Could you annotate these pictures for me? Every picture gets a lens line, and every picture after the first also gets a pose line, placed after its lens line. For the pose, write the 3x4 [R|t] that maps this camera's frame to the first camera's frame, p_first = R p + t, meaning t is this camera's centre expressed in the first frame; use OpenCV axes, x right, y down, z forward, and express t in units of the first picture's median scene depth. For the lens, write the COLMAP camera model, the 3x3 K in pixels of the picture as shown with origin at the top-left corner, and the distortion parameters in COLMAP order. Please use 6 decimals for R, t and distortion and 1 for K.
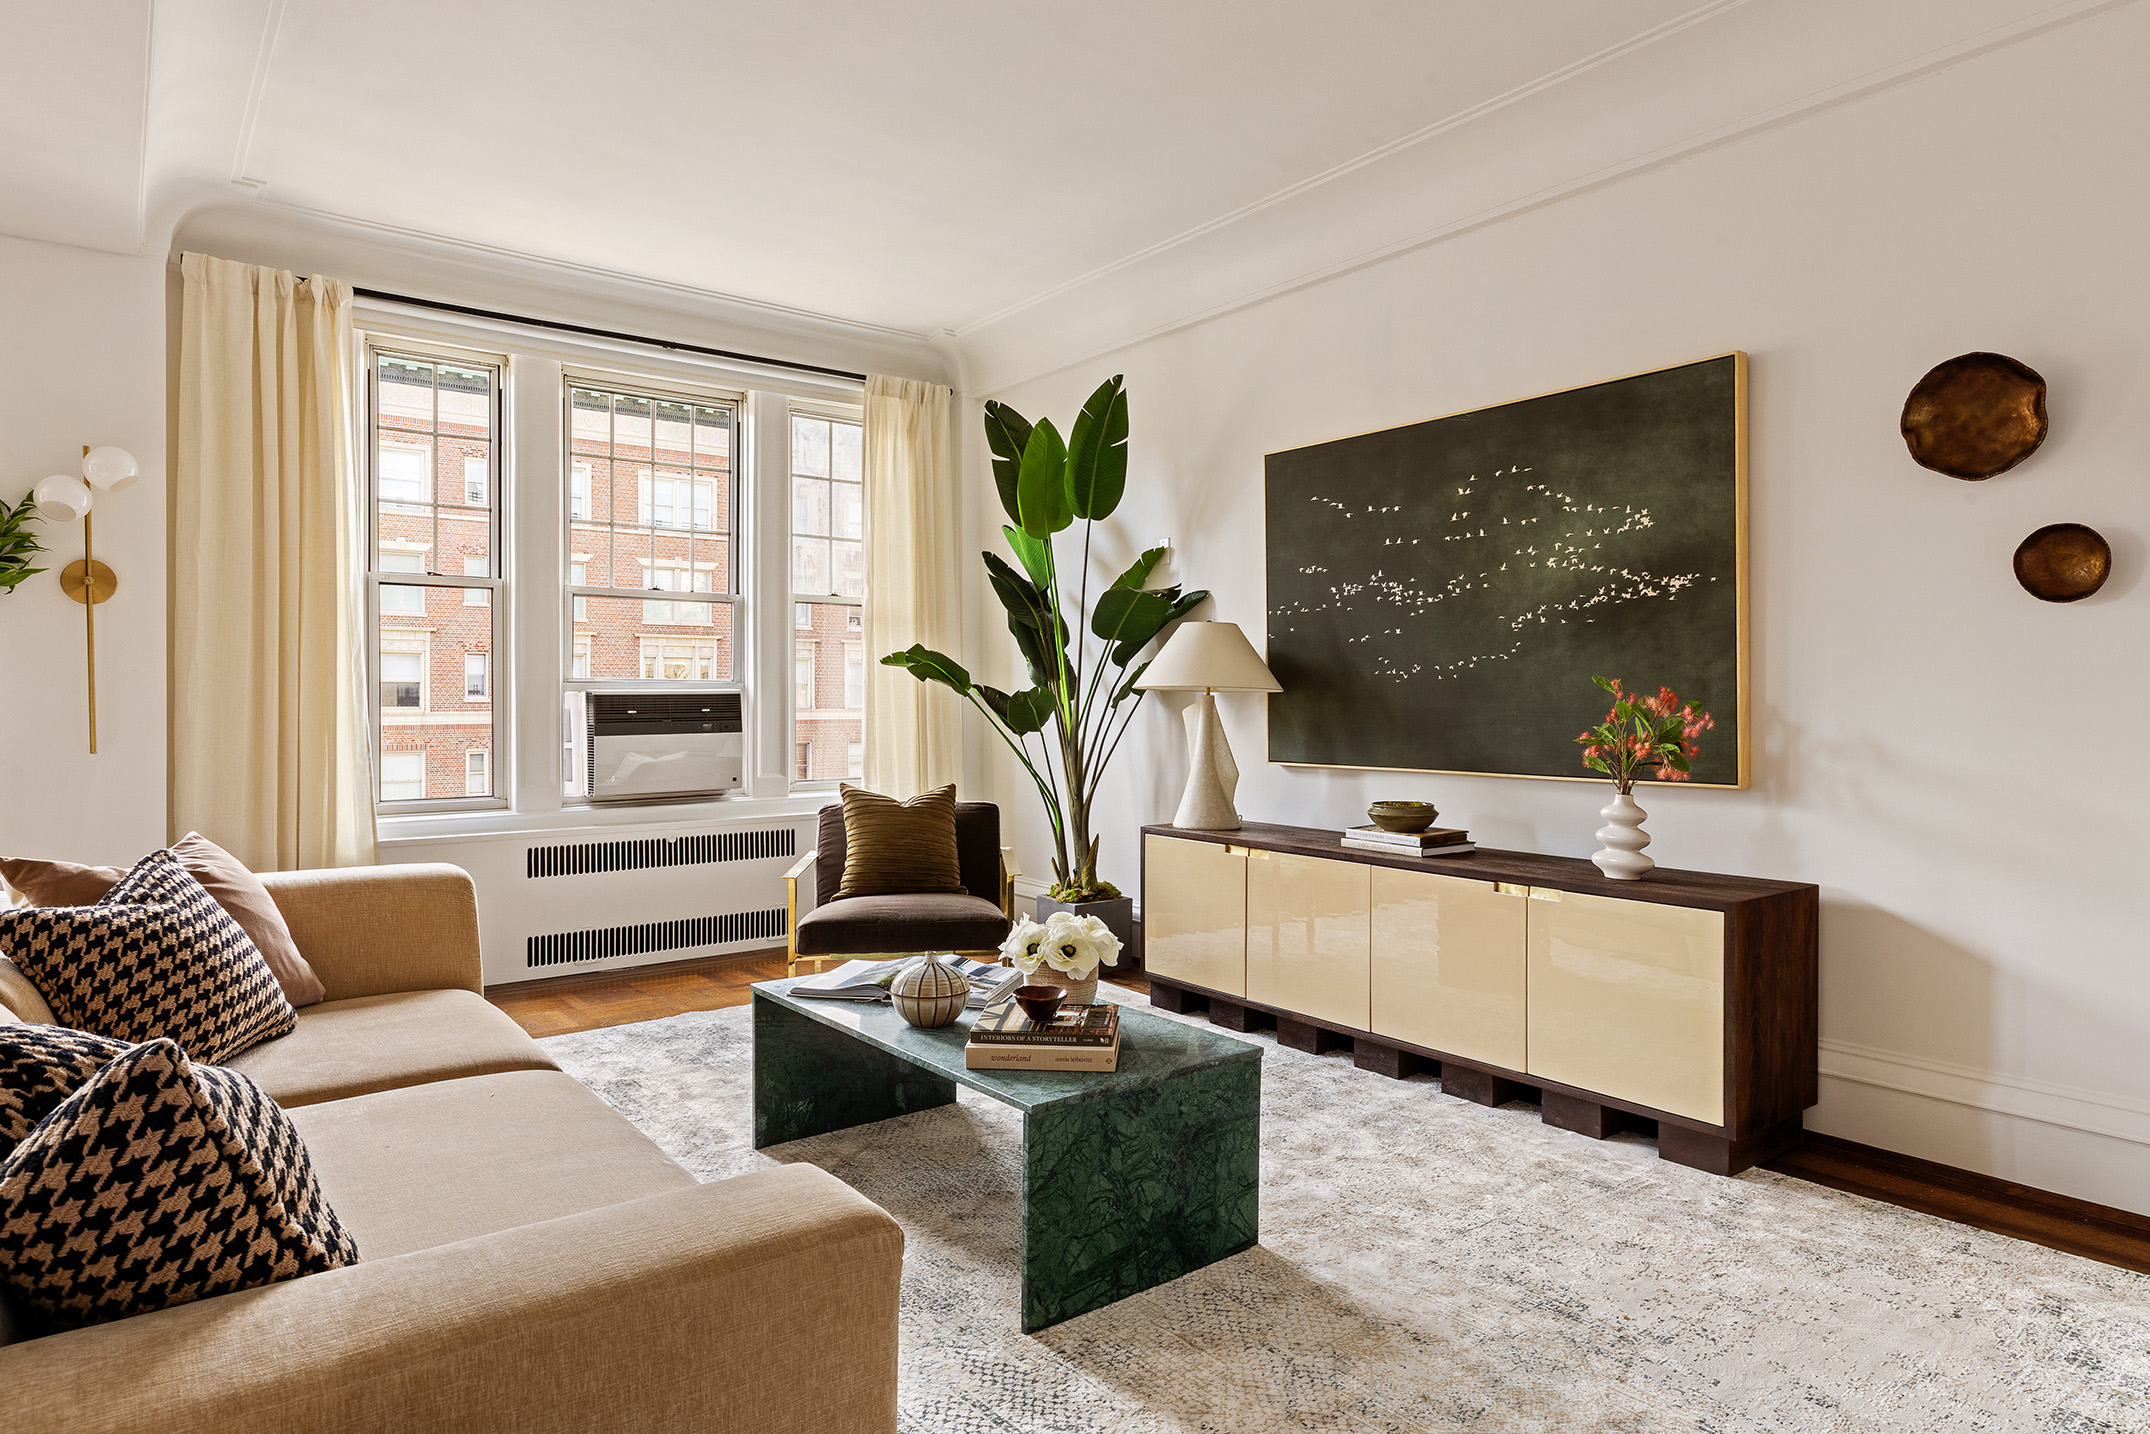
lens RADIAL K [[1252.4, 0, 1096.2], [0, 1252.4, 706.2], [0, 0, 1]] dist [0.009040, -0.001644]
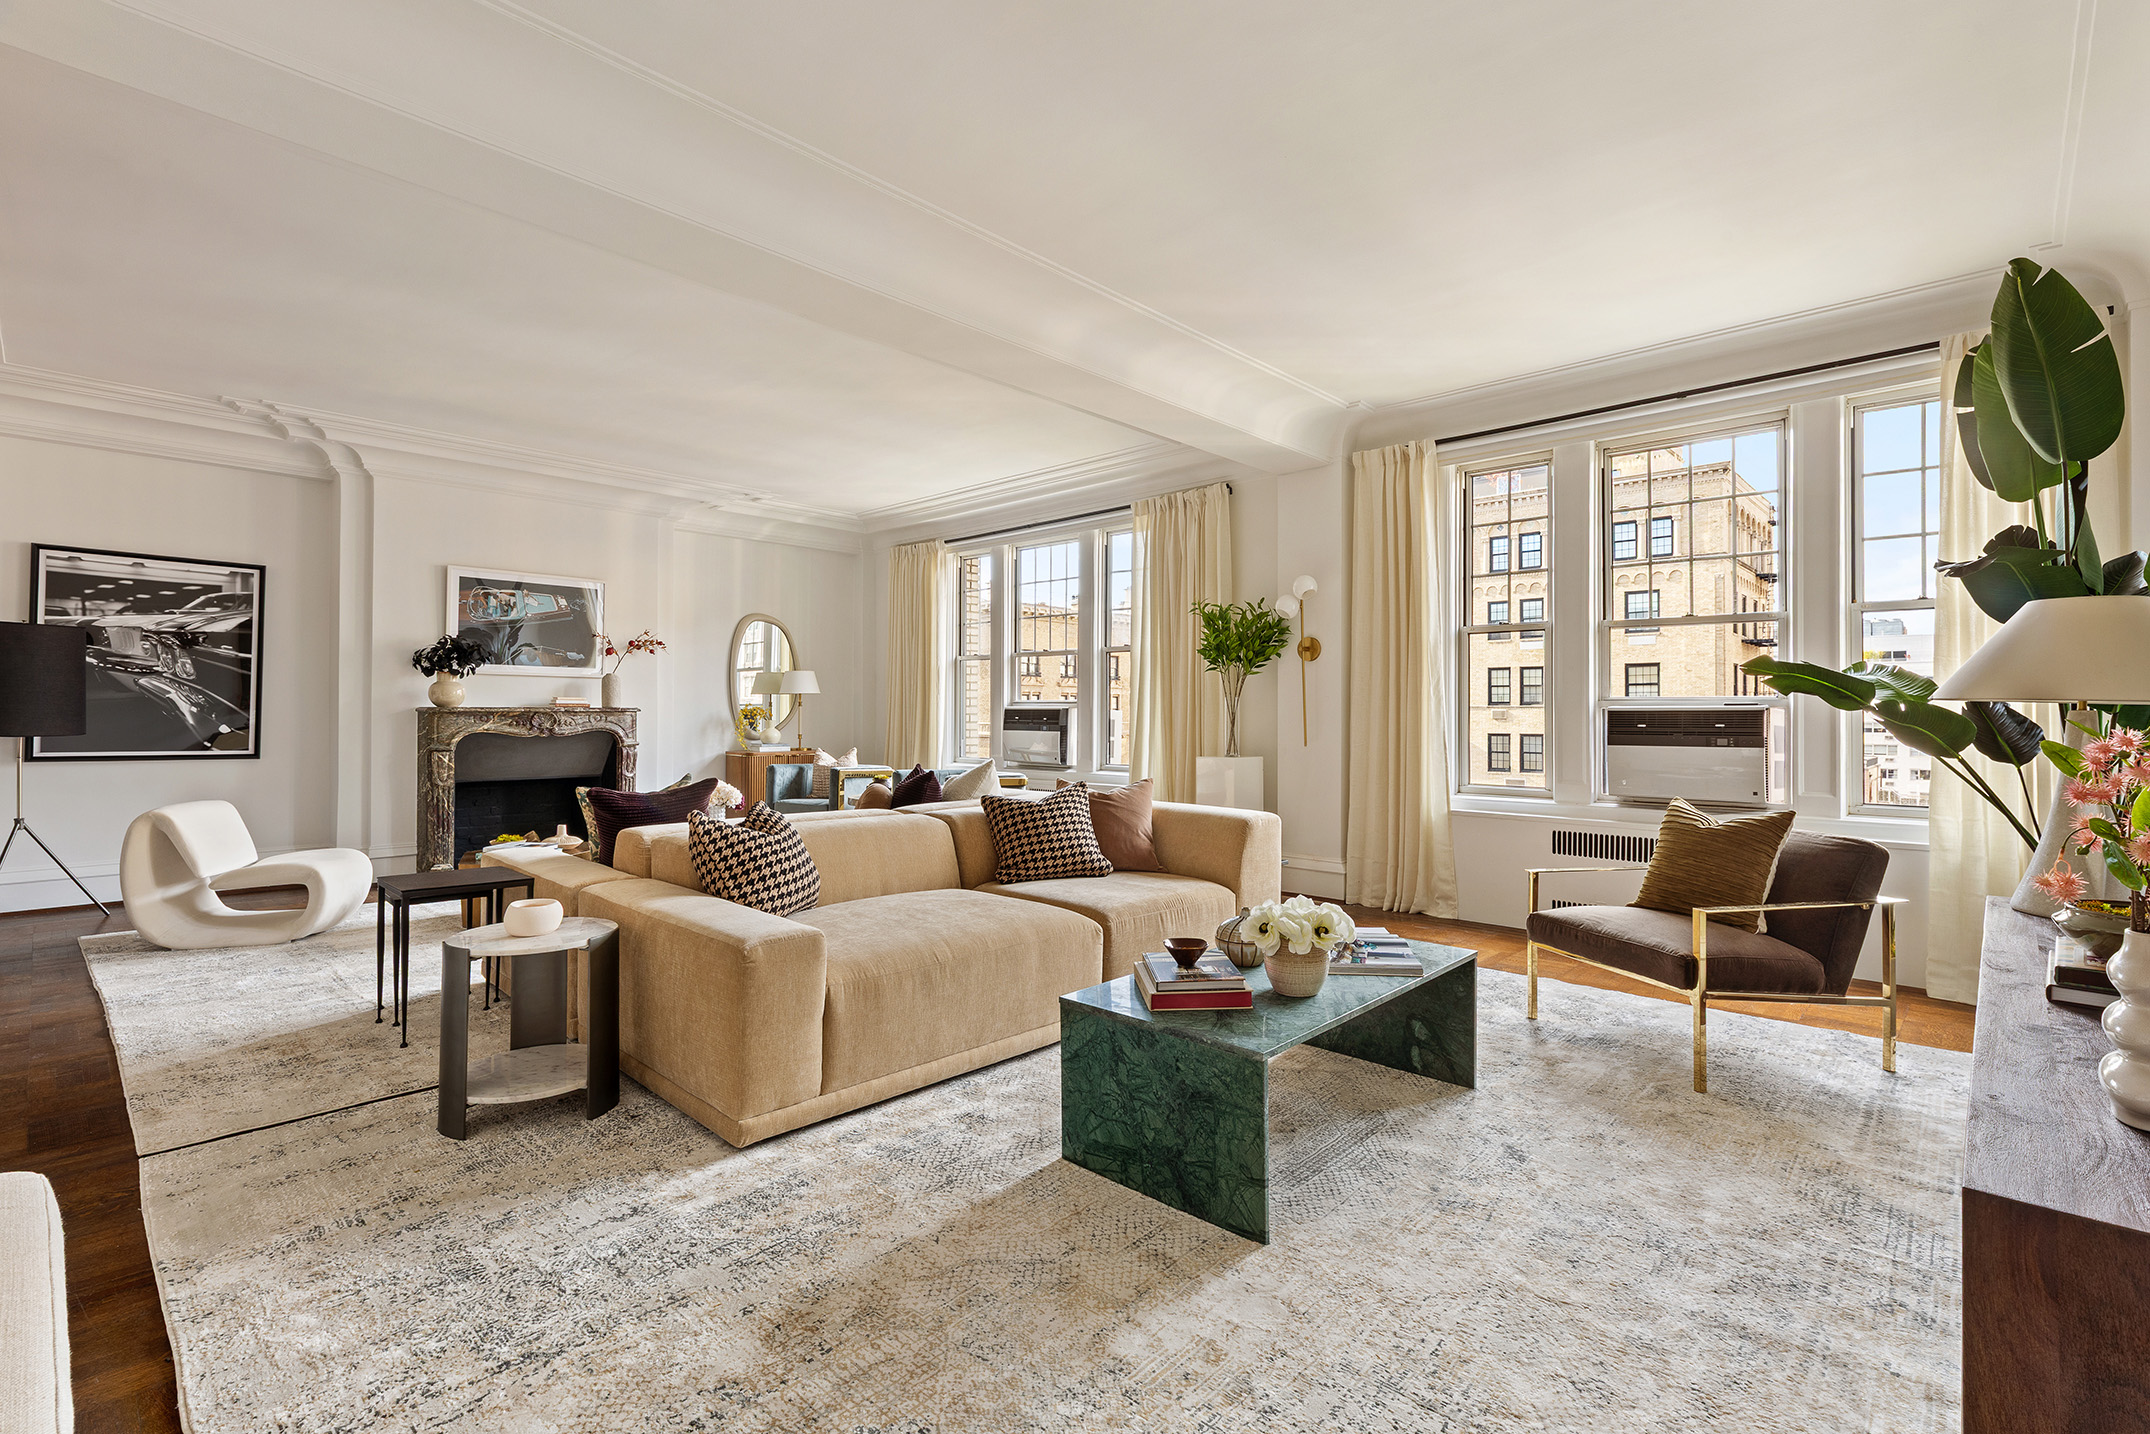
lens RADIAL K [[961.7, 0, 1068.9], [0, 961.7, 706.9], [0, 0, 1]] dist [0.010618, 0.000532]
pose [[0.151947, -0.001767, -0.988387, 0.521933], [-0.011227, 0.999931, -0.003514, -0.004395], [0.988325, 0.011631, 0.151916, 0.421768]]
